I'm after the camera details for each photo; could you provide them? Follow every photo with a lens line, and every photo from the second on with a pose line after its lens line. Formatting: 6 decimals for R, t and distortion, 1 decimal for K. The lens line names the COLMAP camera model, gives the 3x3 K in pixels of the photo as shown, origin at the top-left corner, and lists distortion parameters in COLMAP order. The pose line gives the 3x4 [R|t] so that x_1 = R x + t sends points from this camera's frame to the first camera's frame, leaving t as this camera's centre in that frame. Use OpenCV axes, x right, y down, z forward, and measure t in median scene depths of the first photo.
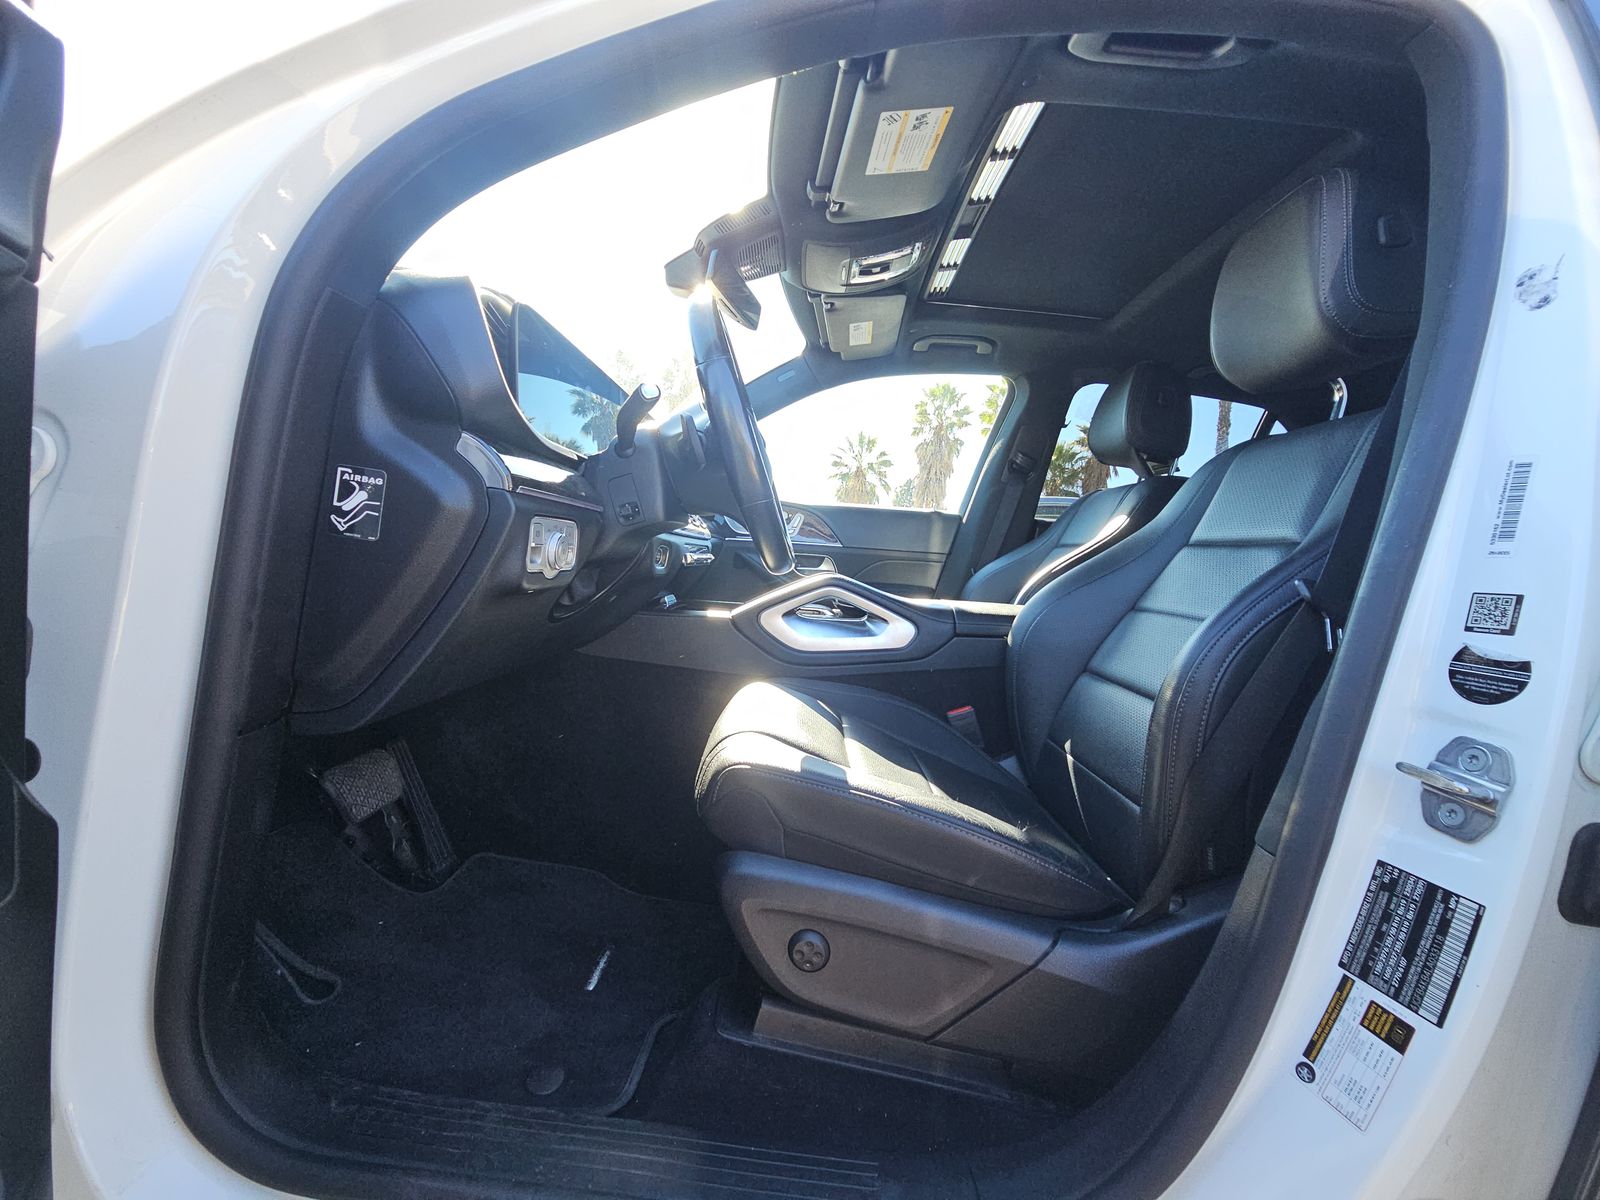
lens RADIAL K [[659.4, 0, 788.6], [0, 659.4, 588.0], [0, 0, 1]] dist [-0.000112, -0.001690]
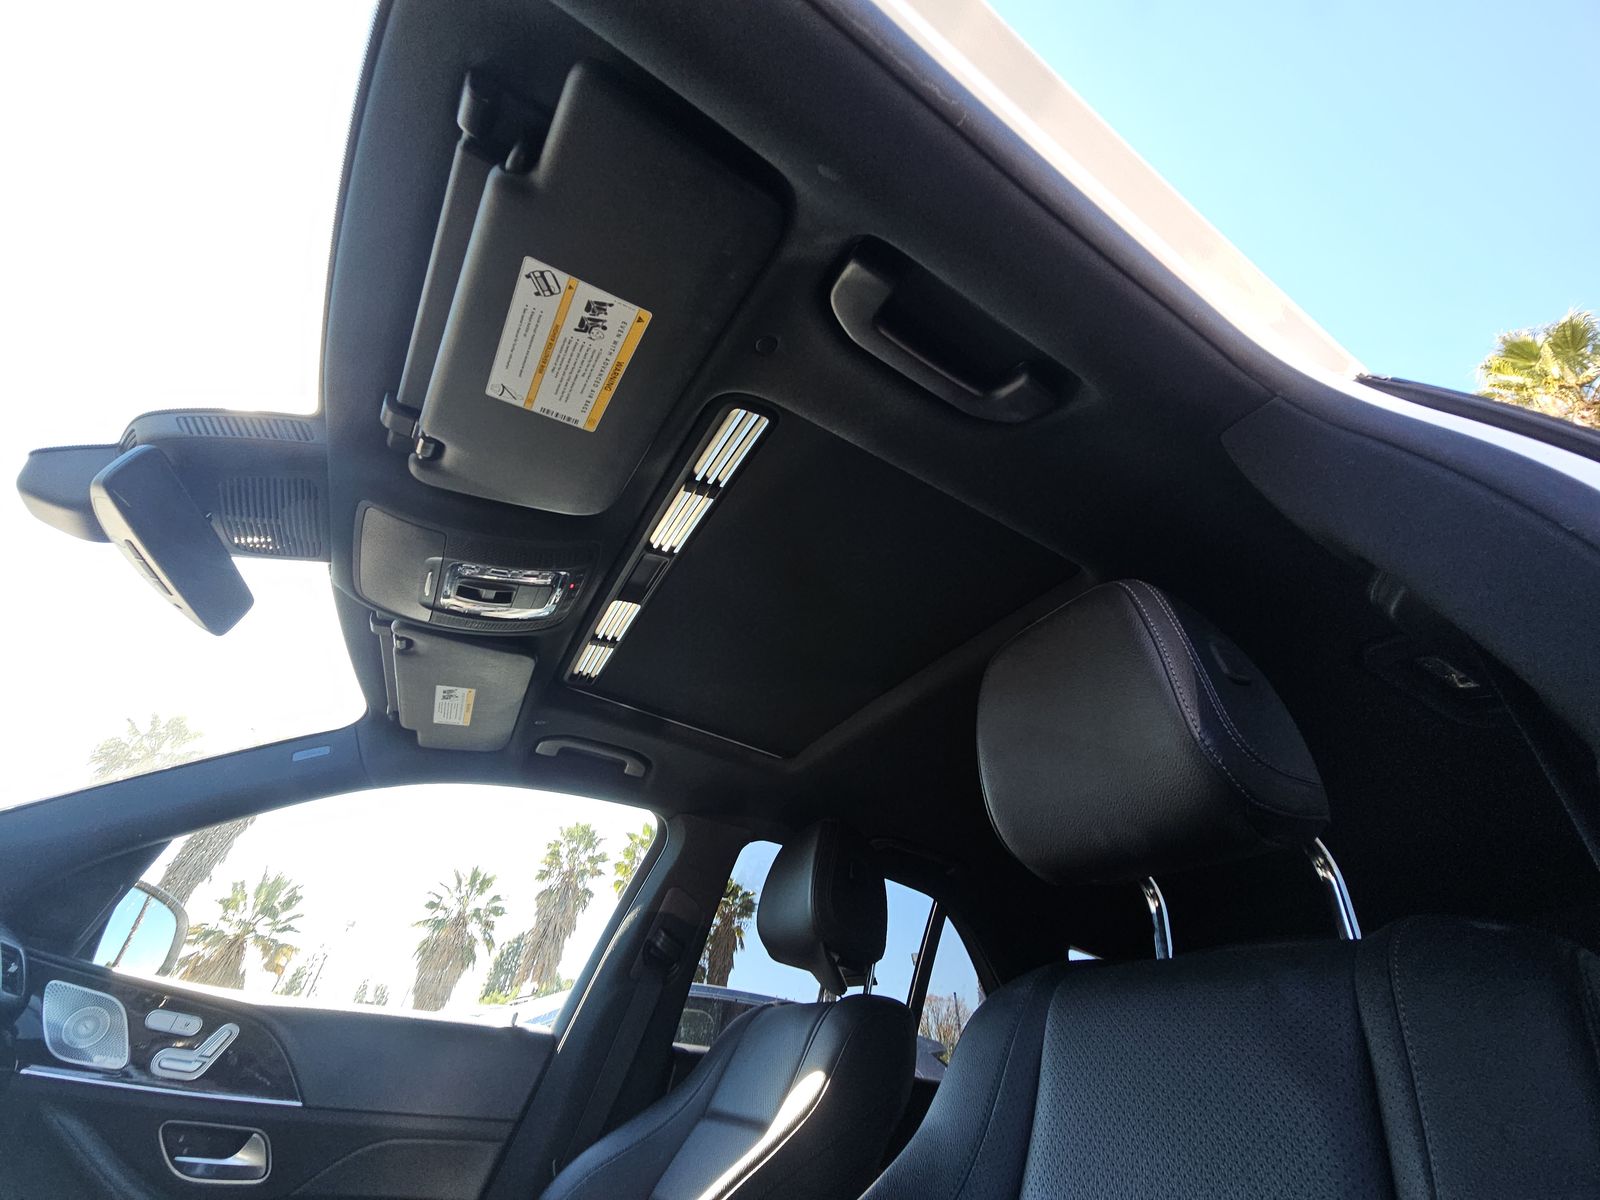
lens RADIAL K [[659.4, 0, 796.9], [0, 659.4, 584.2], [0, 0, 1]] dist [-0.000112, -0.001690]
pose [[0.859721, 0.306074, 0.408899, 0.100228], [0.007508, 0.792904, -0.609300, -0.087871], [-0.510708, 0.526898, 0.679379, 0.338374]]
